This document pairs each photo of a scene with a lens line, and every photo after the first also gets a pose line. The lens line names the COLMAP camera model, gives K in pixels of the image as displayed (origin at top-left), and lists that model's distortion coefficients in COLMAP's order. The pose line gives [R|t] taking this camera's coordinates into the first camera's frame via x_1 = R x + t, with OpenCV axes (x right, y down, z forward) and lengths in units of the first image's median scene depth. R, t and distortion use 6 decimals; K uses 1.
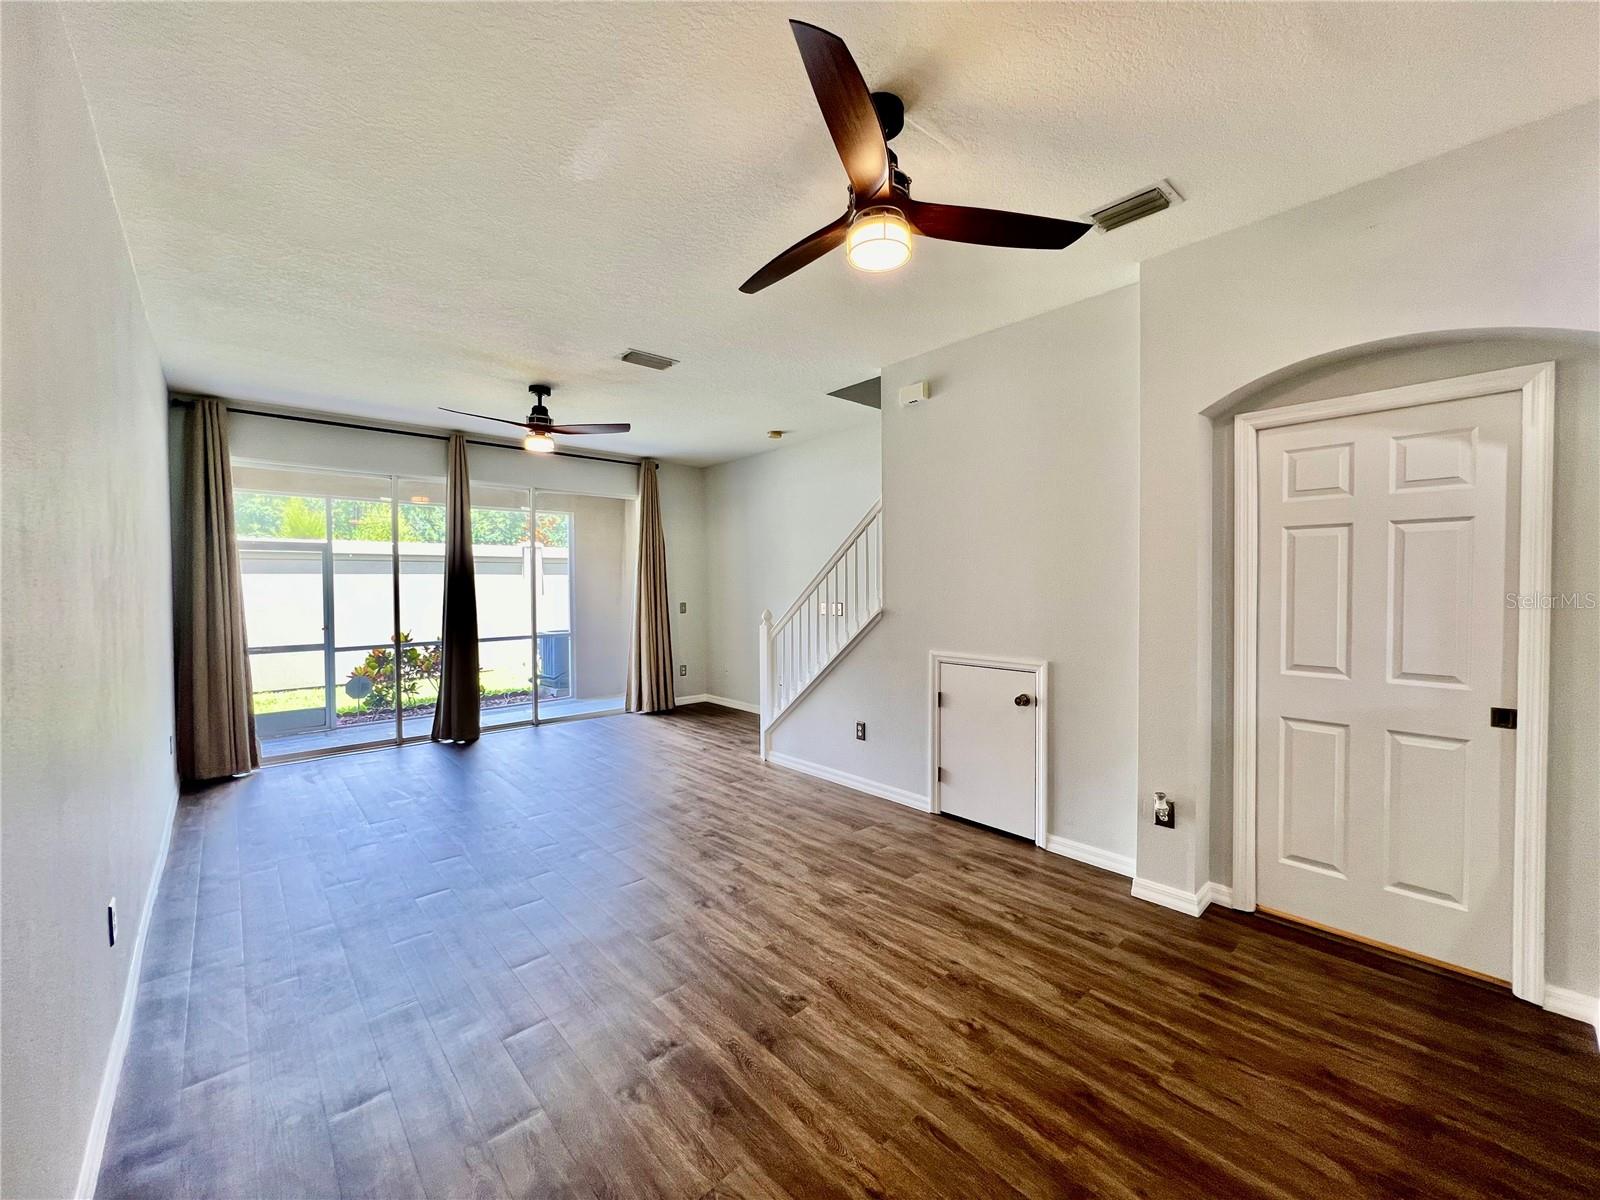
lens RADIAL K [[638.8, 0, 794.8], [0, 638.8, 599.8], [0, 0, 1]] dist [0.002146, 0.000269]
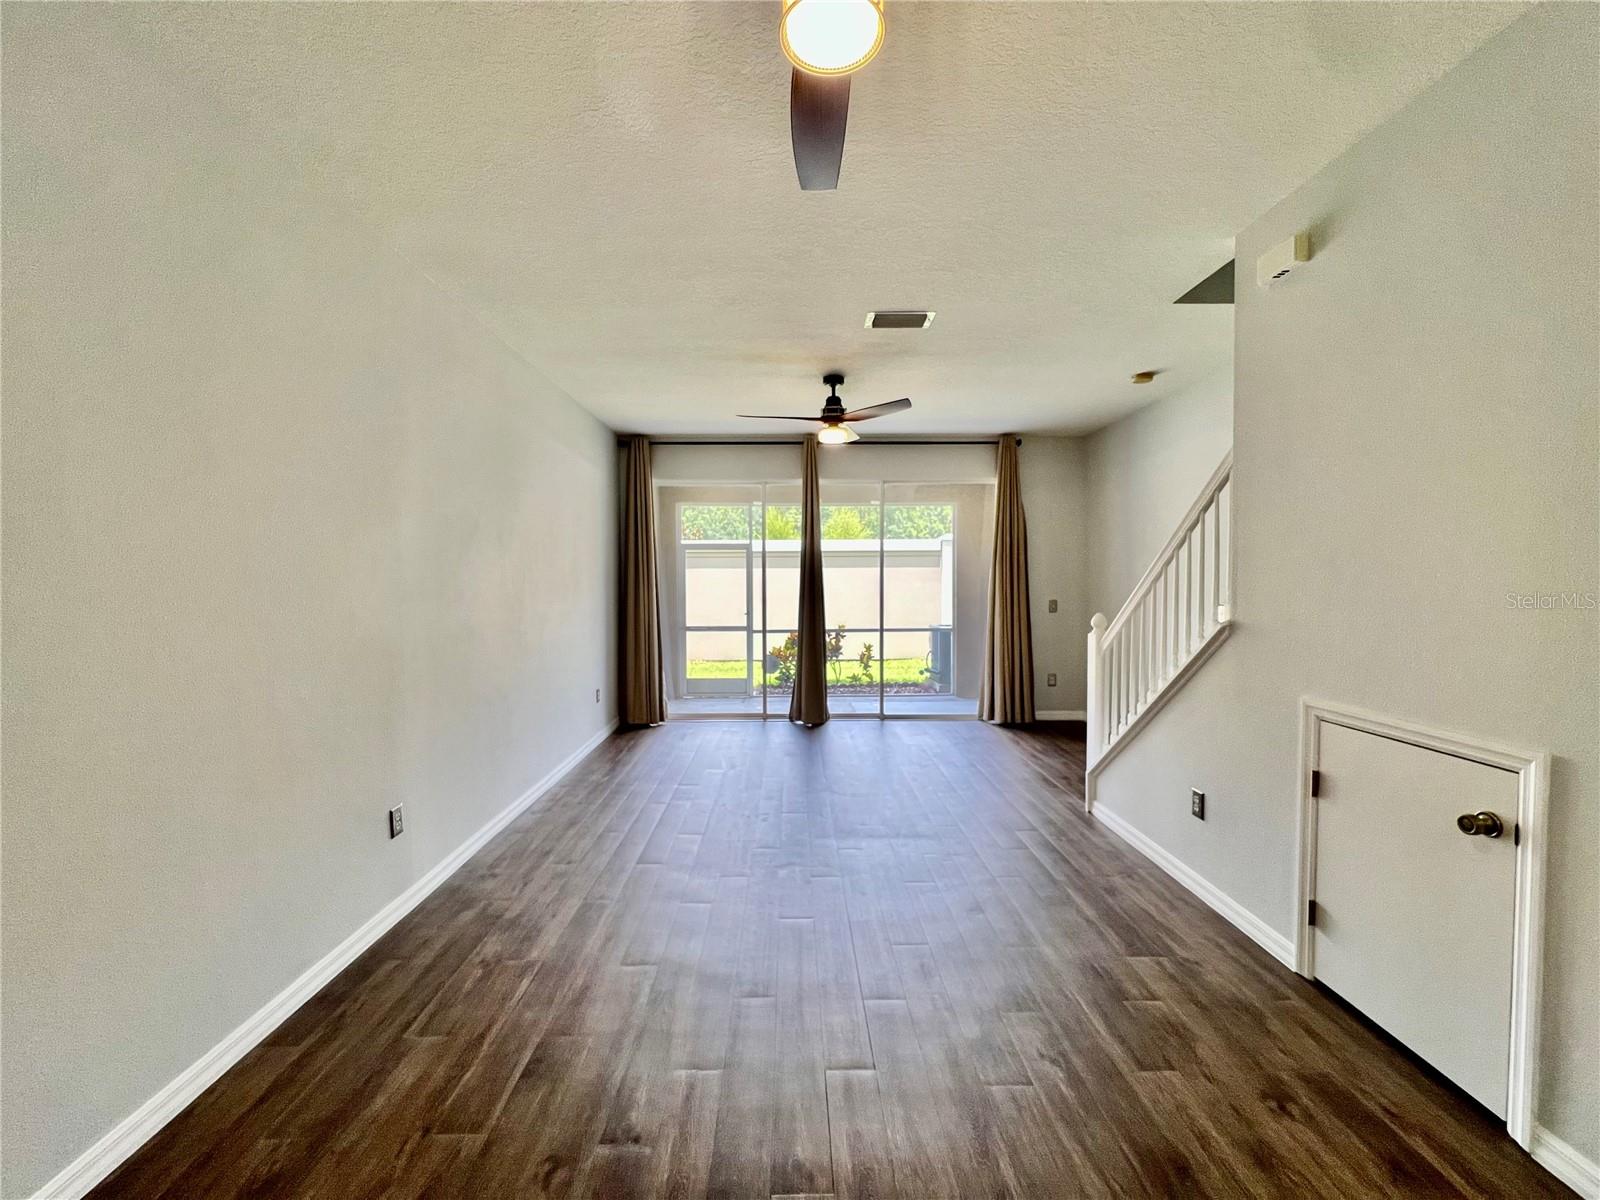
lens RADIAL K [[643.1, 0, 800.0], [0, 643.1, 600.0], [0, 0, 1]] dist [-0.000925, 0.000002]
pose [[0.754100, 0.026682, -0.656217, 0.249866], [-0.018477, 0.999641, 0.019412, -0.011683], [0.656500, -0.002514, 0.754322, 0.258544]]
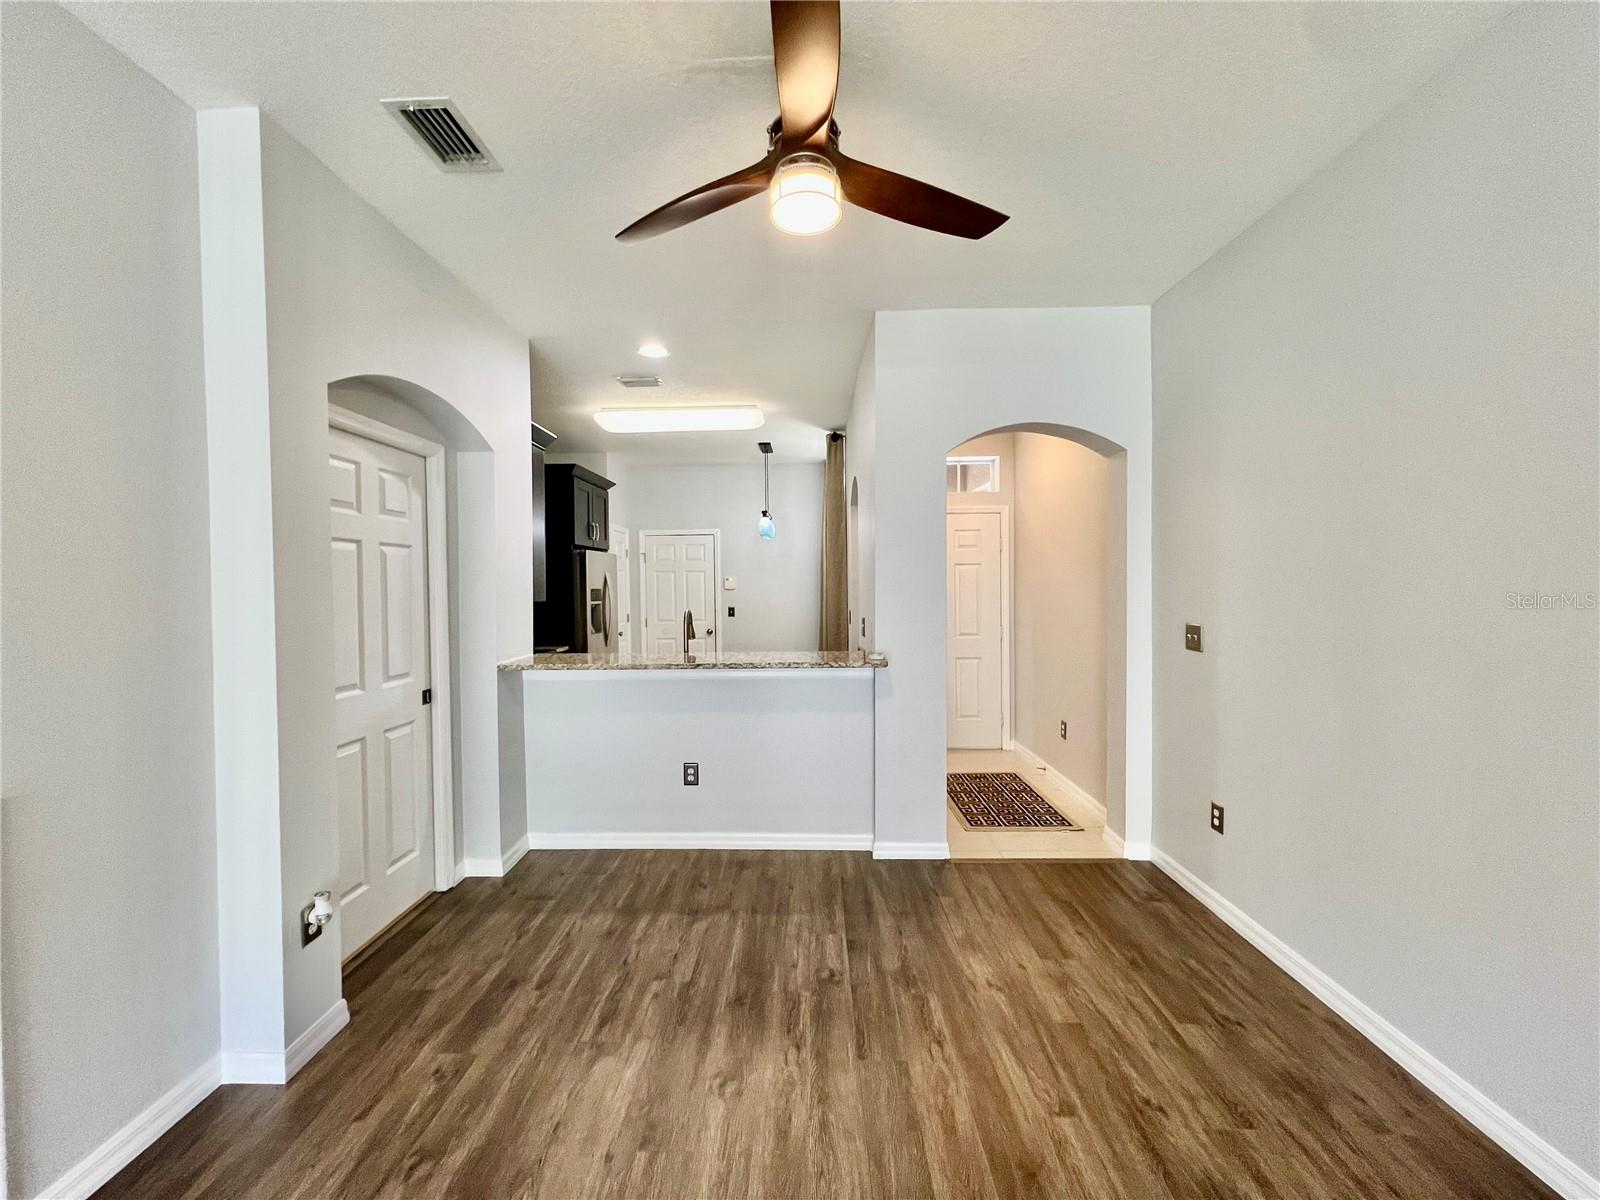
lens RADIAL K [[638.8, 0, 794.8], [0, 638.8, 599.8], [0, 0, 1]] dist [0.002146, 0.000269]
pose [[-0.730620, 0.000967, 0.682784, -0.218737], [0.033071, 0.998875, 0.033973, -0.023167], [-0.681983, 0.047401, -0.729830, 0.817539]]
